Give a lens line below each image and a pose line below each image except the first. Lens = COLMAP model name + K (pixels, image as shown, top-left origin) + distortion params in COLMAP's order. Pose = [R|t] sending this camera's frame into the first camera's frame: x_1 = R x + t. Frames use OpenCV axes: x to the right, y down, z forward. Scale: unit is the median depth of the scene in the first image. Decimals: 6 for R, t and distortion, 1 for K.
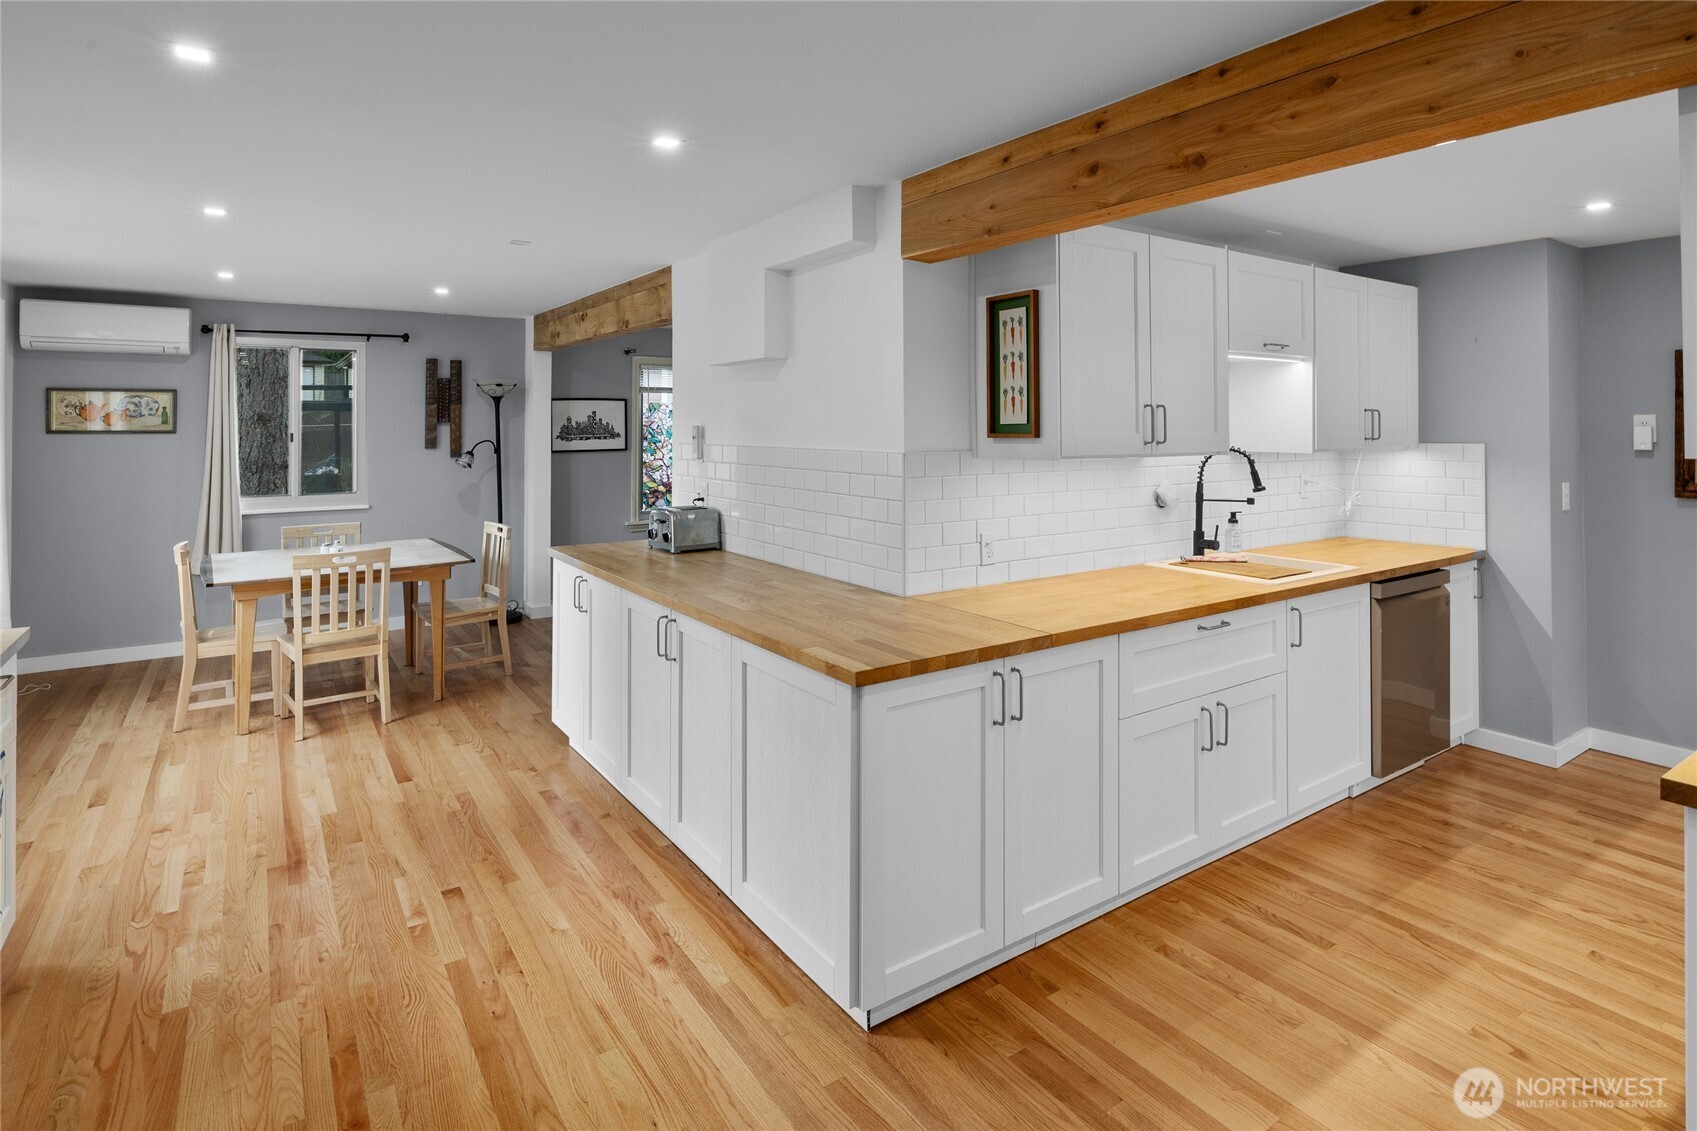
lens RADIAL K [[880.3, 0, 858.4], [0, 880.3, 417.8], [0, 0, 1]] dist [-0.001158, 0.000524]
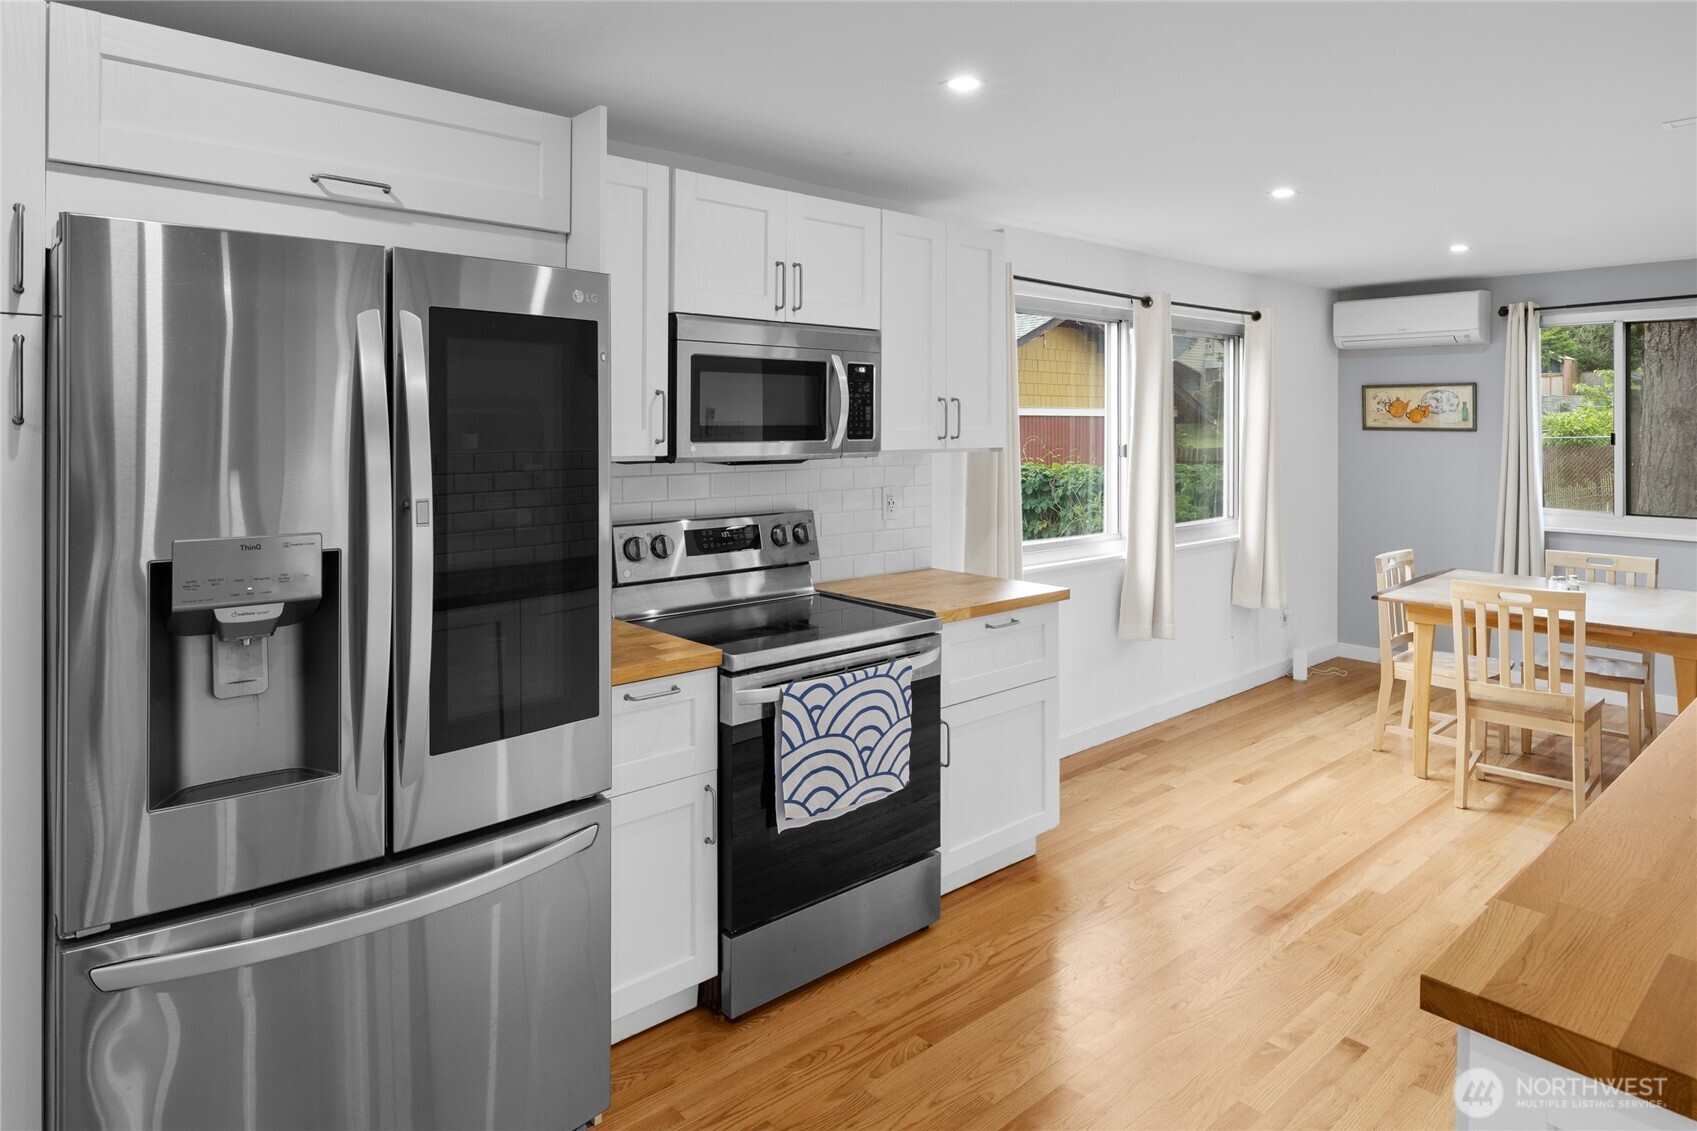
lens RADIAL K [[1000.7, 0, 816.5], [0, 1000.7, 422.8], [0, 0, 1]] dist [-0.001046, -0.001557]
pose [[0.107555, 0.003716, -0.994192, 0.304392], [0.003481, 0.999985, 0.004114, 0.004579], [0.994193, -0.003903, 0.107540, 0.421873]]
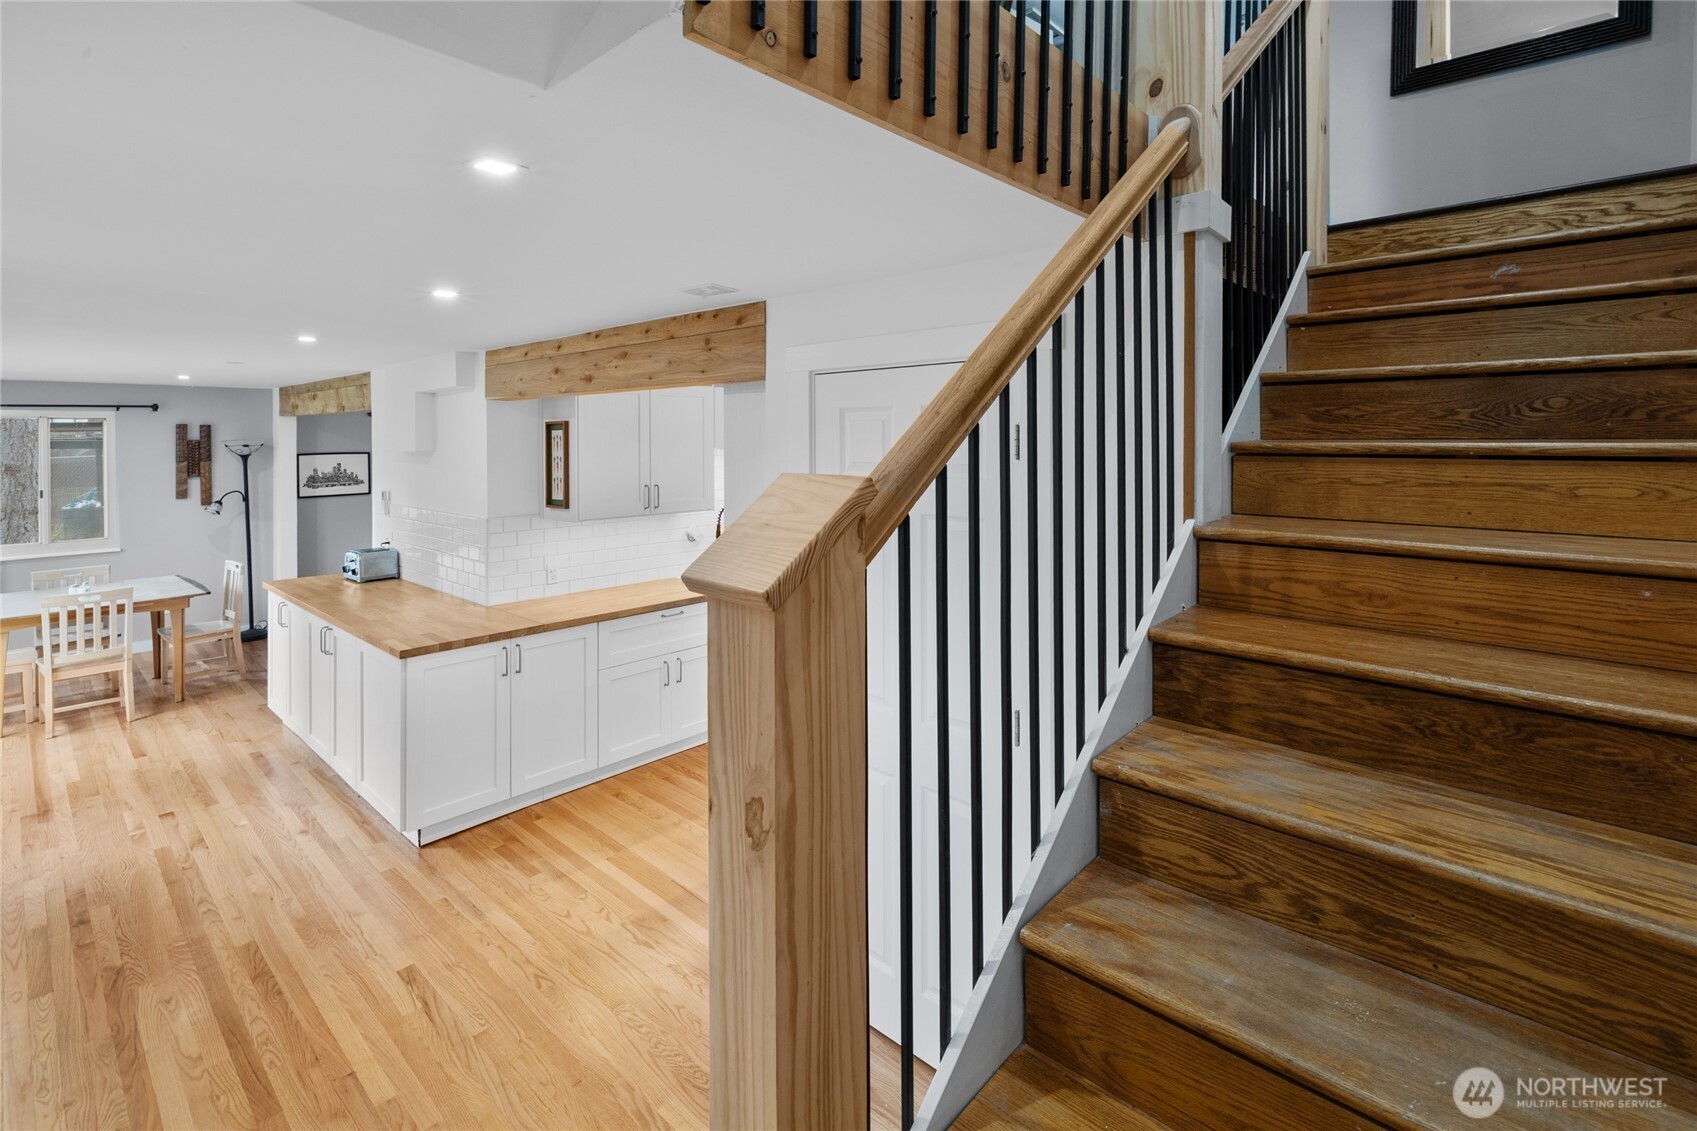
lens RADIAL K [[795.9, 0, 846.3], [0, 795.9, 442.8], [0, 0, 1]] dist [0.008721, -0.000105]
pose [[0.977923, -0.007441, 0.208834, 0.376618], [0.004806, 0.999902, 0.013123, -0.111934], [-0.208911, -0.011830, 0.977863, -0.558324]]
